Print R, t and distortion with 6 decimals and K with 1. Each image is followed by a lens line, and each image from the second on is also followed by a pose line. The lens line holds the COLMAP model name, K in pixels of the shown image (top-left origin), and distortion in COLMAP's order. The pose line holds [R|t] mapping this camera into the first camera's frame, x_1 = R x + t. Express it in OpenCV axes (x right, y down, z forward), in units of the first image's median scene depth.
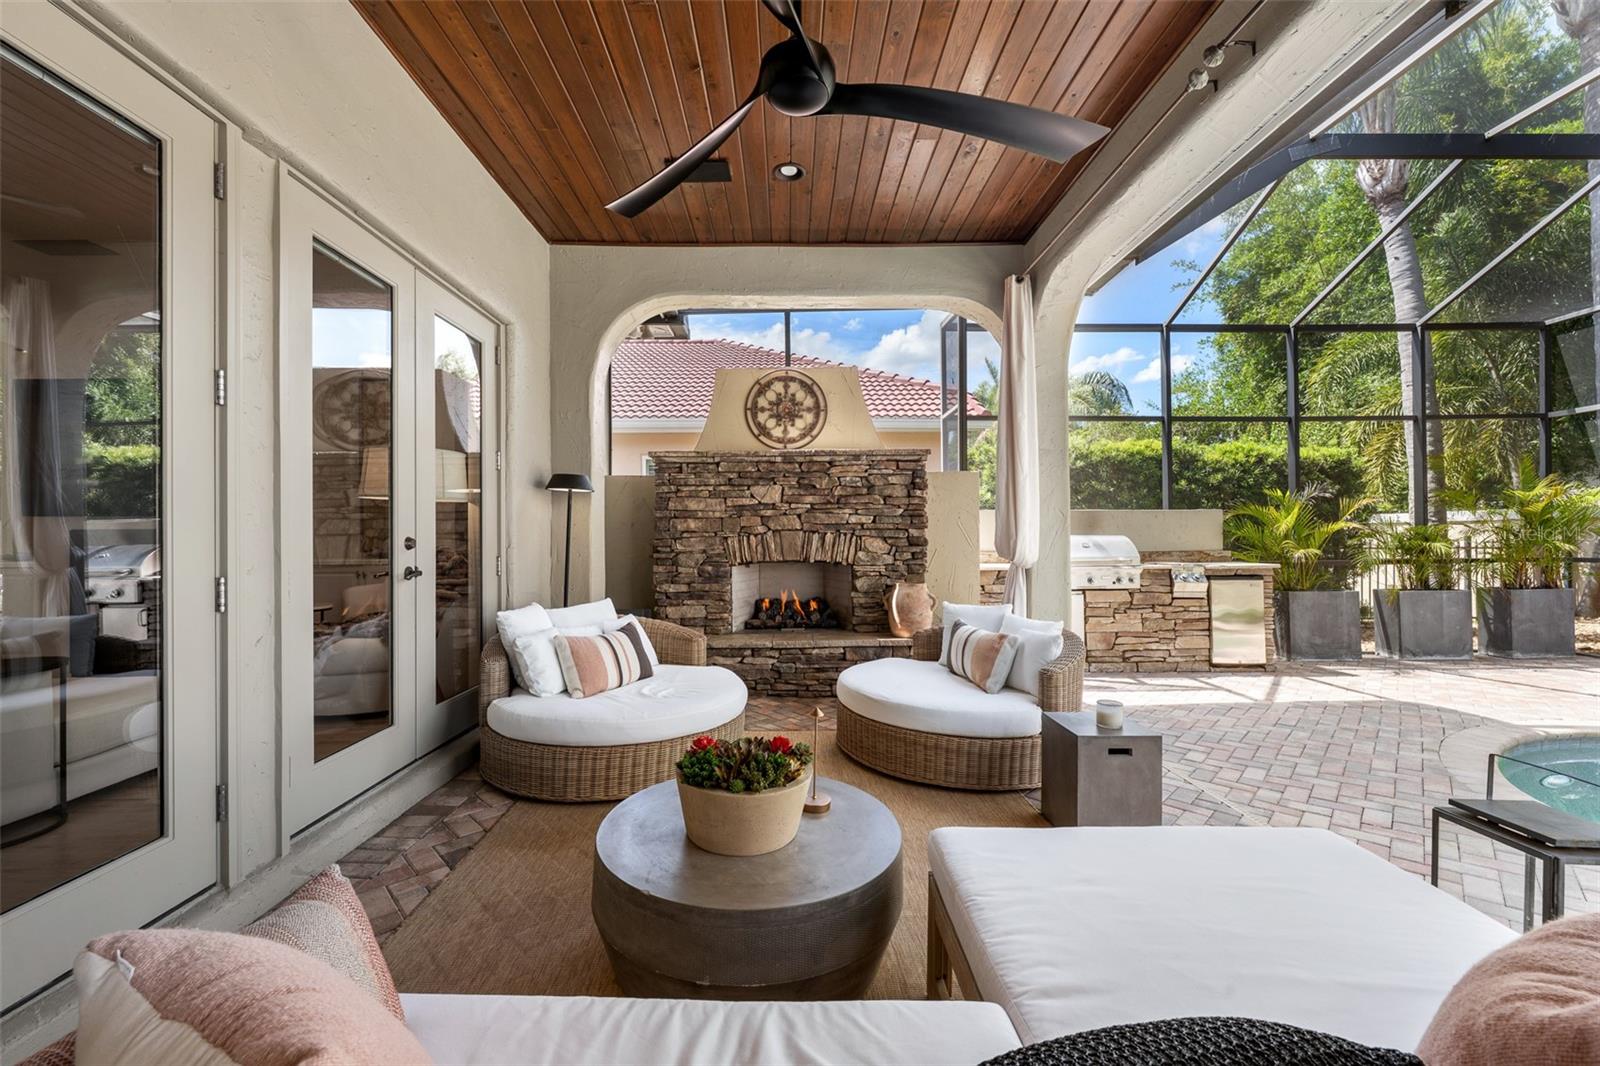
lens RADIAL K [[635.8, 0, 801.3], [0, 635.8, 530.7], [0, 0, 1]] dist [-0.001822, 0.000705]
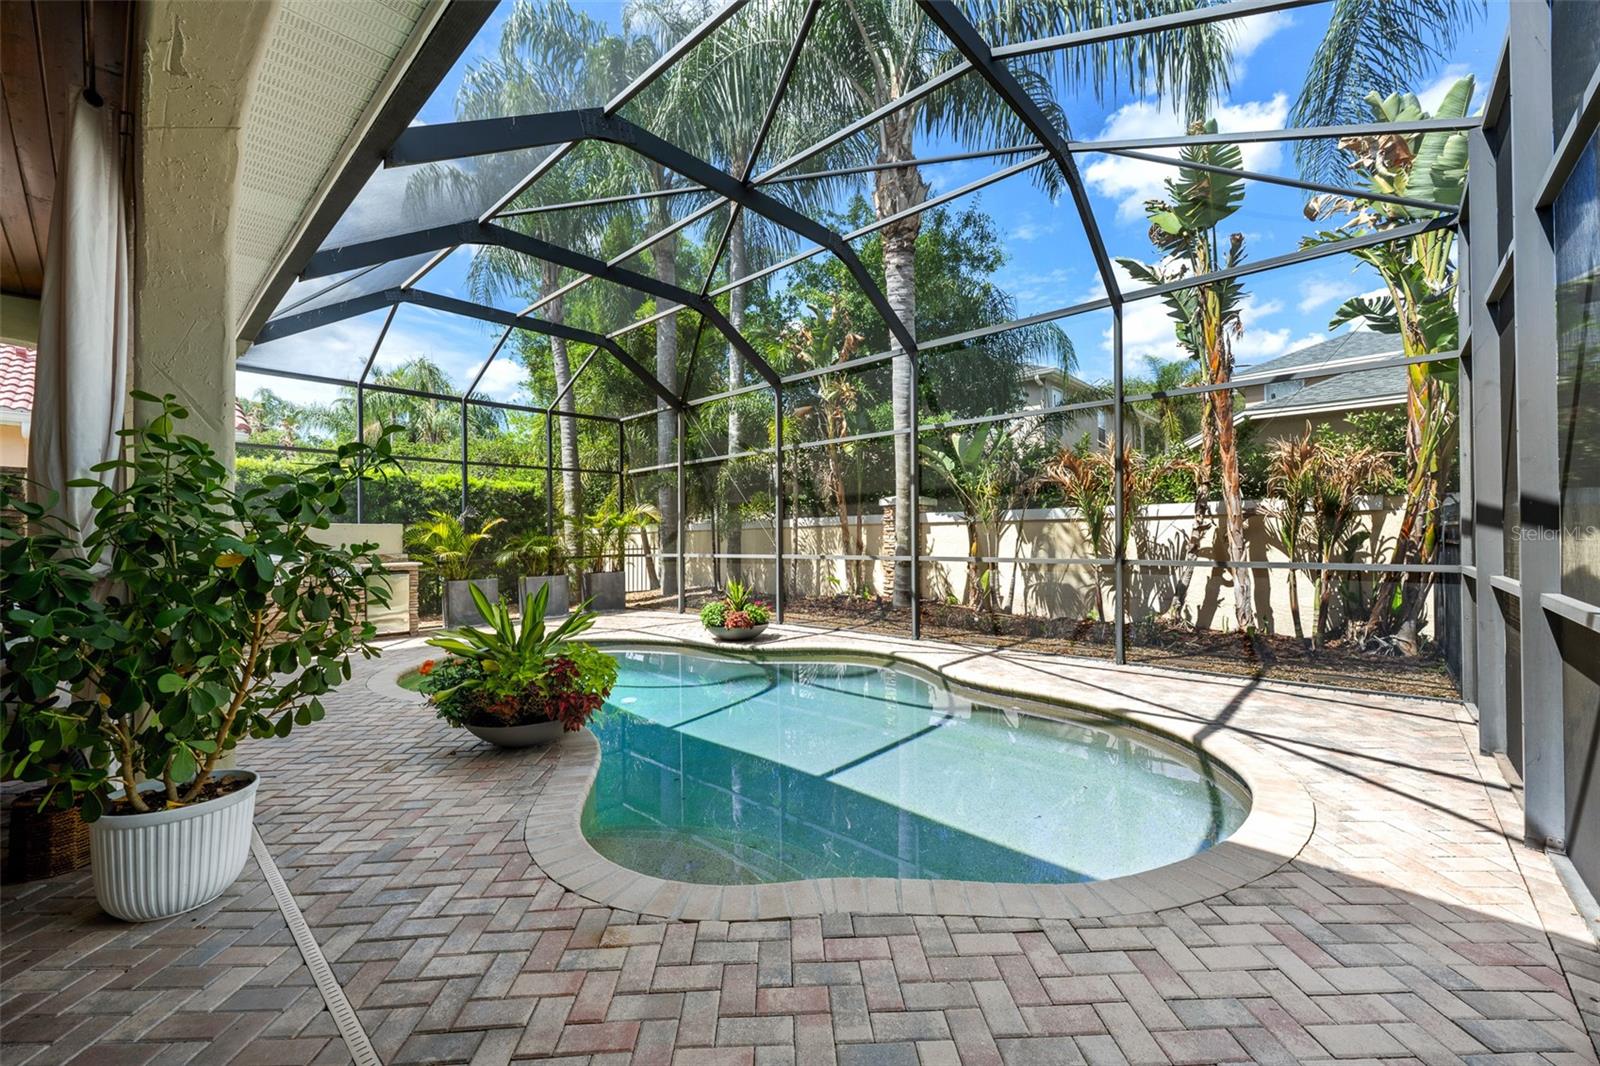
lens RADIAL K [[635.8, 0, 798.8], [0, 635.8, 532.6], [0, 0, 1]] dist [-0.001822, 0.000705]
pose [[0.692306, 0.005084, 0.721586, 0.317602], [-0.000687, 0.999979, -0.006386, -0.008537], [-0.721604, 0.003926, 0.692295, -0.700828]]
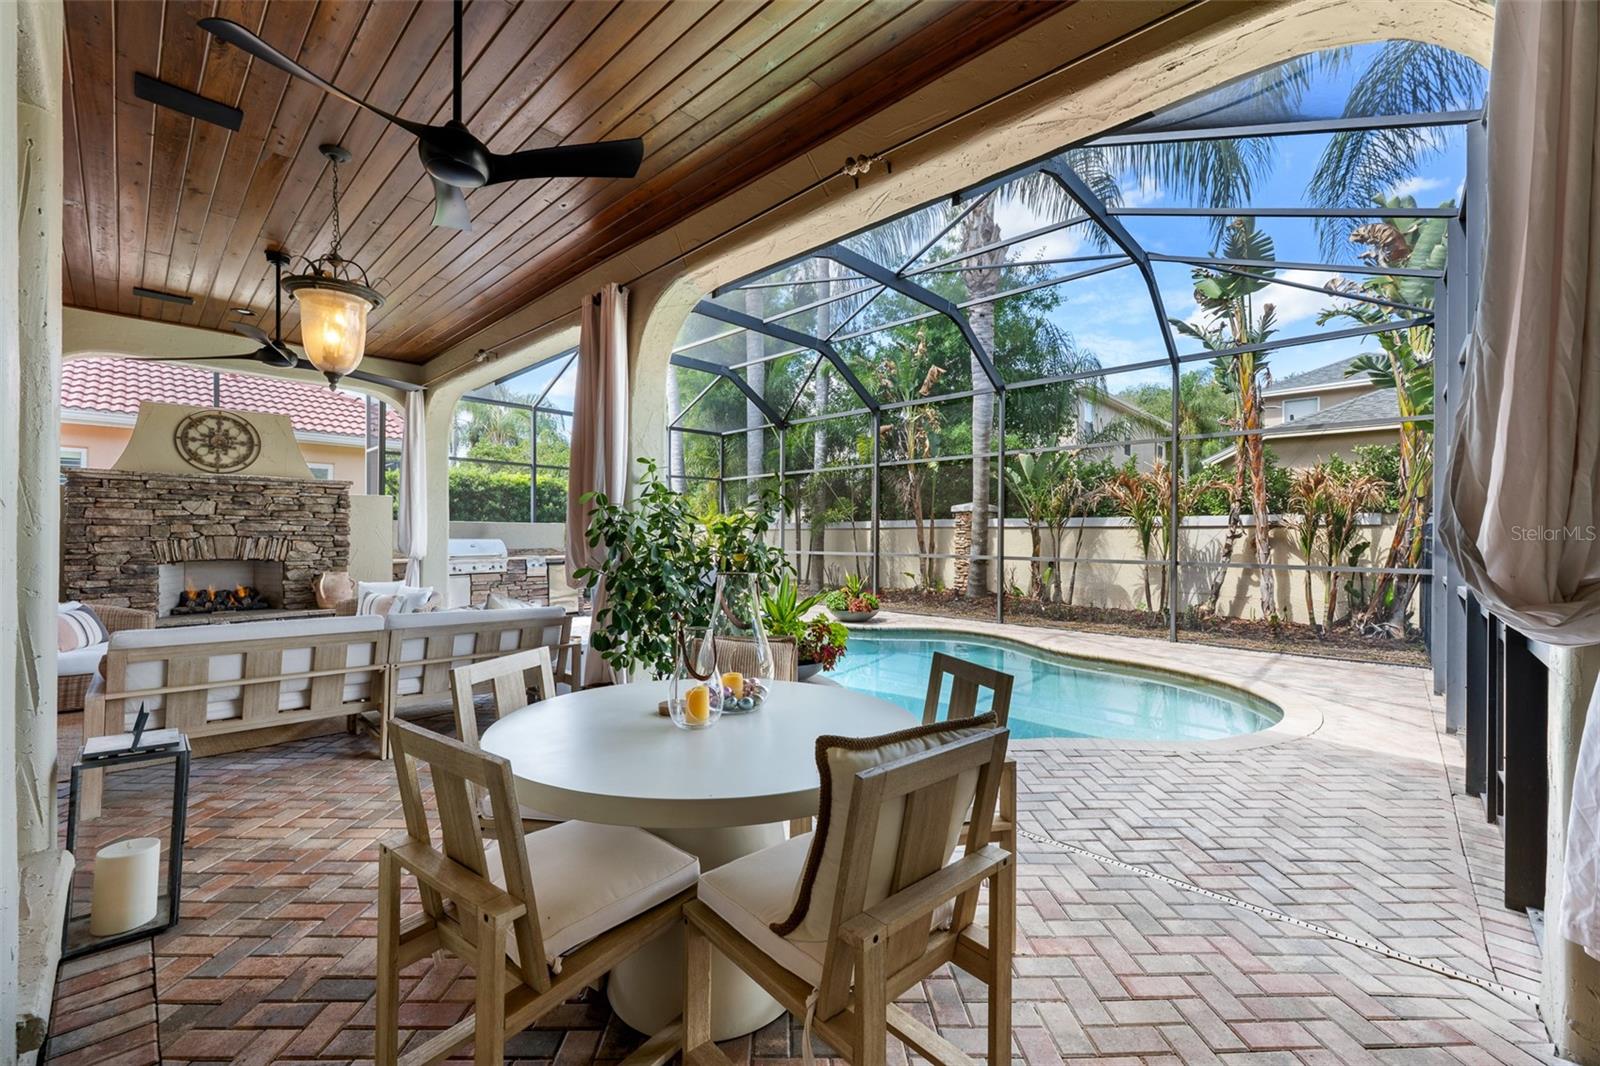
lens RADIAL K [[635.8, 0, 799.8], [0, 635.8, 531.7], [0, 0, 1]] dist [-0.001822, 0.000705]
pose [[0.700007, 0.010280, 0.714062, -0.116738], [-0.013865, 0.999904, -0.000803, -0.023655], [-0.714002, -0.009338, 0.700082, -0.738116]]
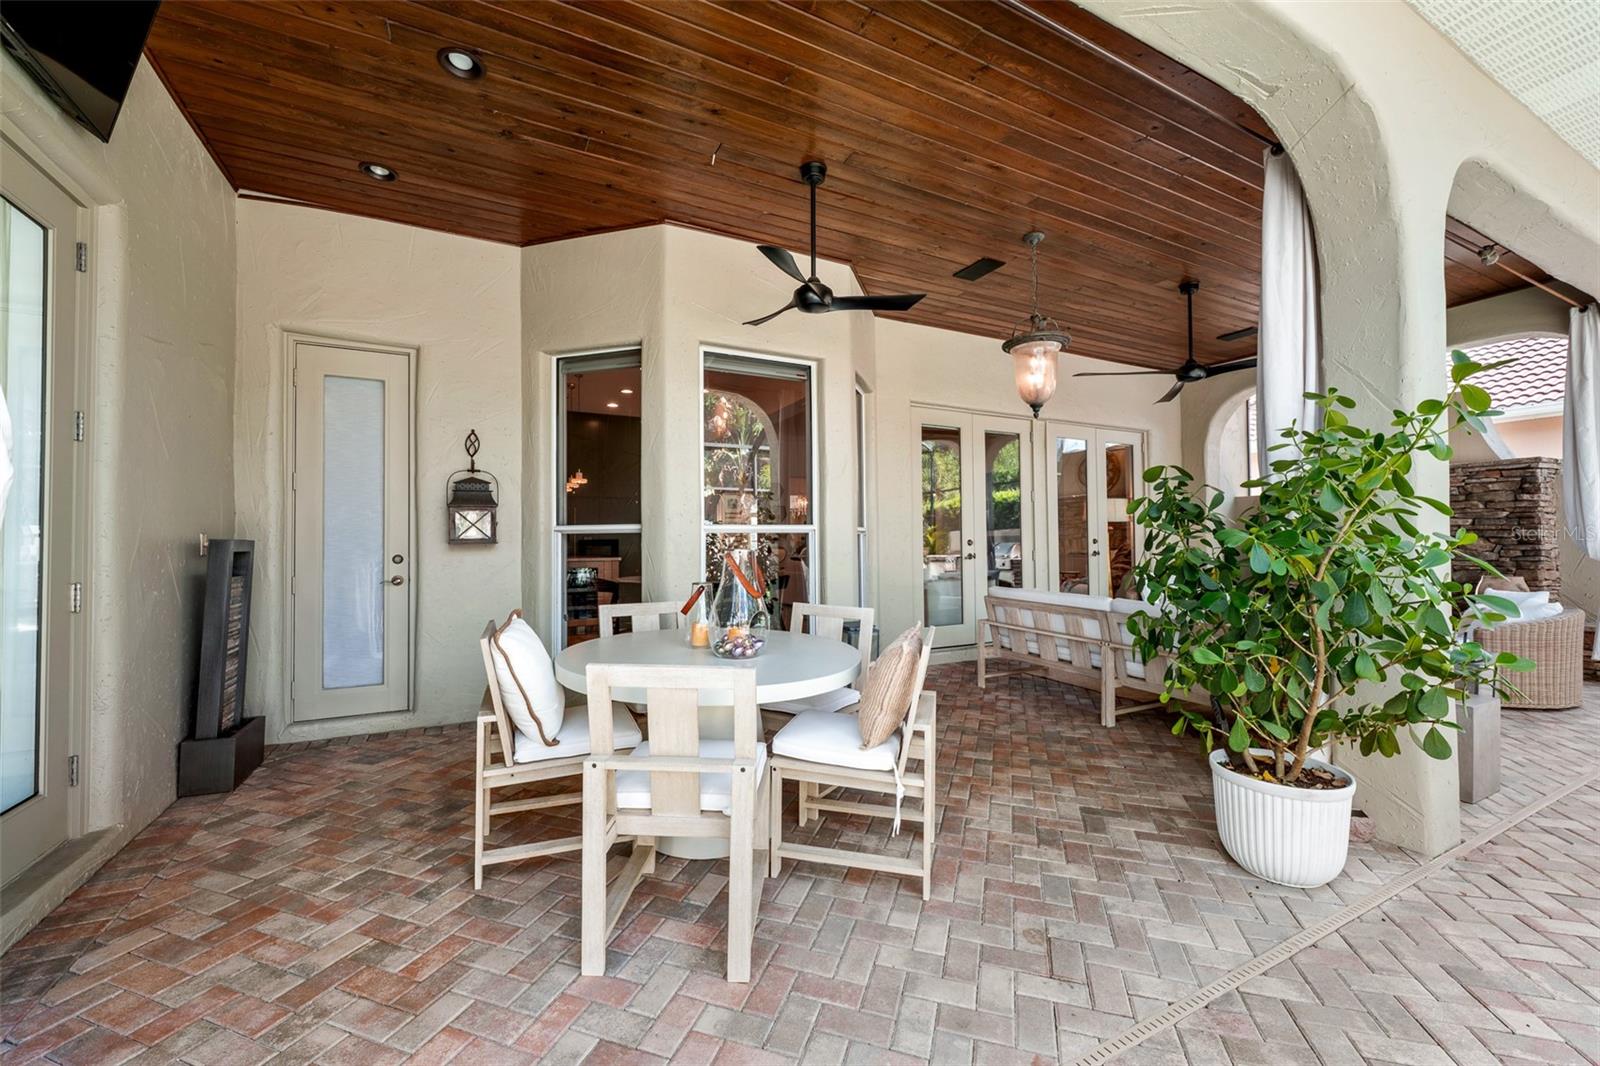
lens RADIAL K [[635.8, 0, 799.9], [0, 635.8, 532.2], [0, 0, 1]] dist [-0.001822, 0.000705]
pose [[0.441119, -0.014037, -0.897339, 0.595037], [0.014463, 0.999859, -0.008531, -0.006159], [0.897332, -0.009215, 0.441259, -0.610444]]
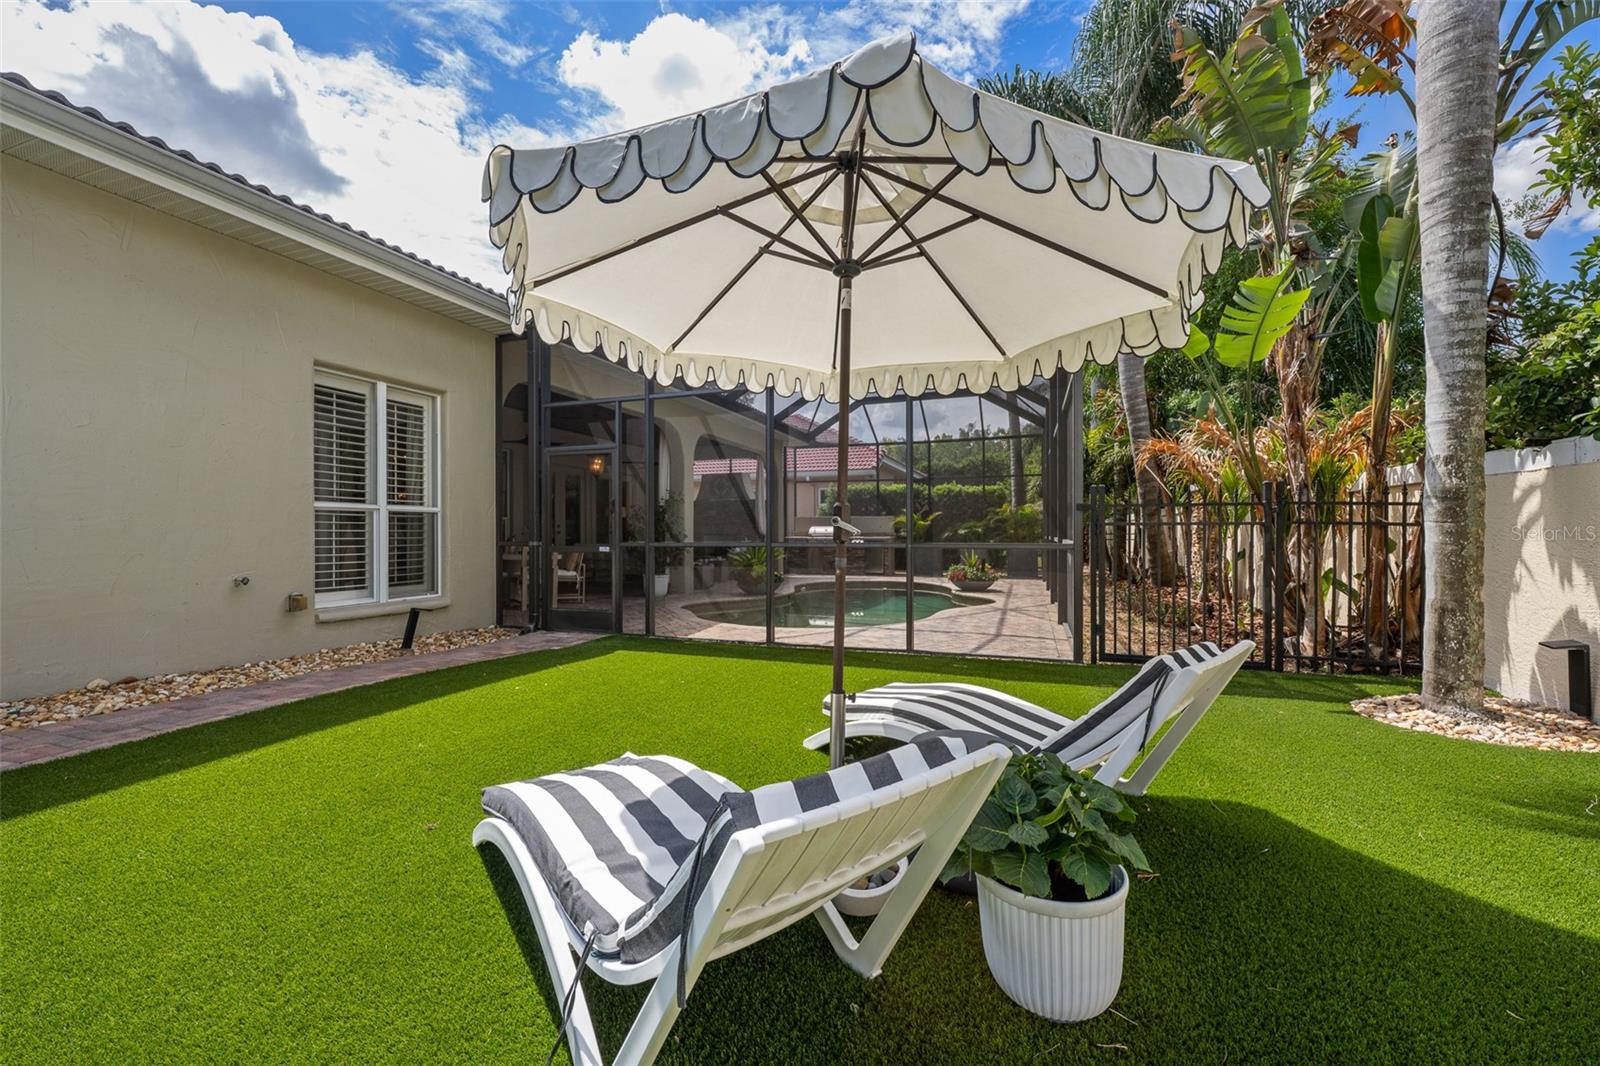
lens RADIAL K [[635.8, 0, 797.1], [0, 635.8, 526.5], [0, 0, 1]] dist [-0.001822, 0.000705]
pose [[0.930338, 0.002491, -0.366696, 1.497255], [-0.000976, 0.999990, 0.004317, -0.002208], [0.366703, -0.003659, 0.930331, -1.810846]]
